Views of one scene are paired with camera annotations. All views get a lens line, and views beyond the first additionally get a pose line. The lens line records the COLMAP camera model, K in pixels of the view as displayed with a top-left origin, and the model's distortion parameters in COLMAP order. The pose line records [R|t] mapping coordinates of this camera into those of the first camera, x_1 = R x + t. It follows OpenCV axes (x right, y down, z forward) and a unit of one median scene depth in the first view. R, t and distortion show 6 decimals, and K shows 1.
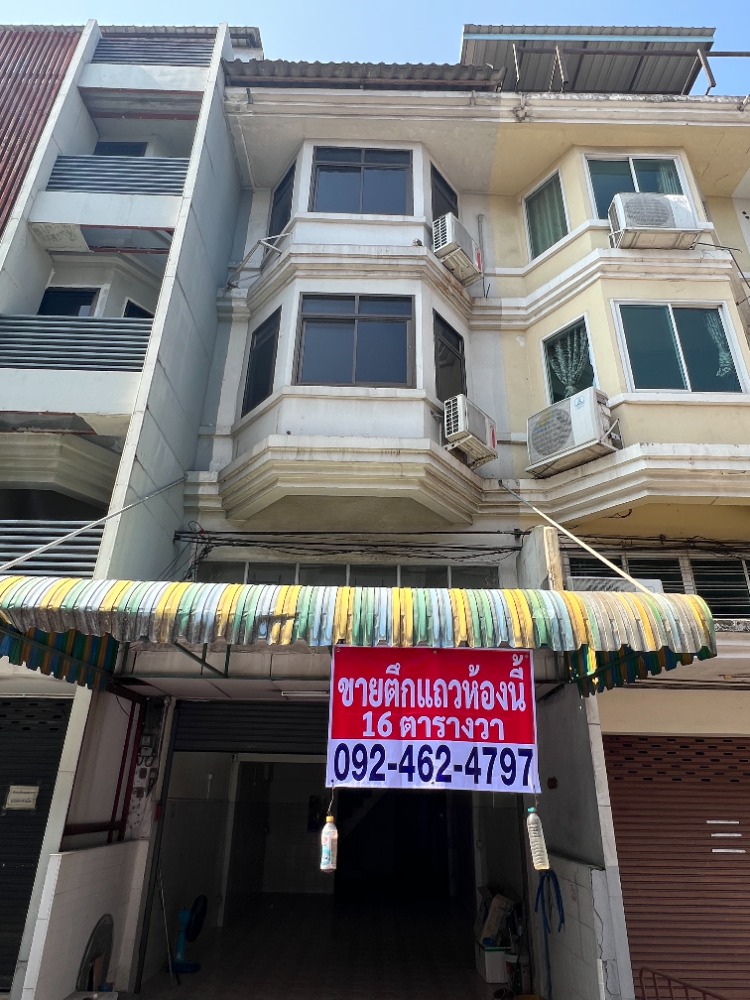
lens RADIAL K [[608.8, 0, 376.6], [0, 608.8, 501.8], [0, 0, 1]] dist [-0.004964, -0.000633]
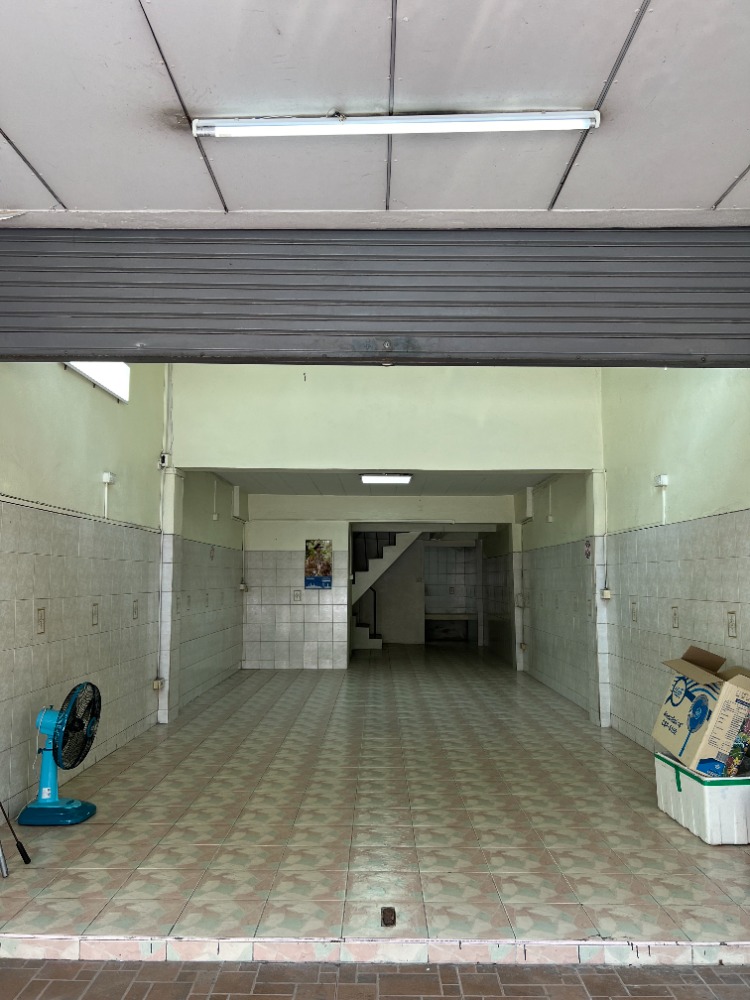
lens RADIAL K [[751.7, 0, 370.9], [0, 751.7, 502.9], [0, 0, 1]] dist [0.039137, -0.042471]
pose [[0.999833, -0.013158, -0.012690, -0.060117], [0.016796, 0.935242, 0.353611, 0.334731], [0.007215, -0.353765, 0.935307, 0.536303]]
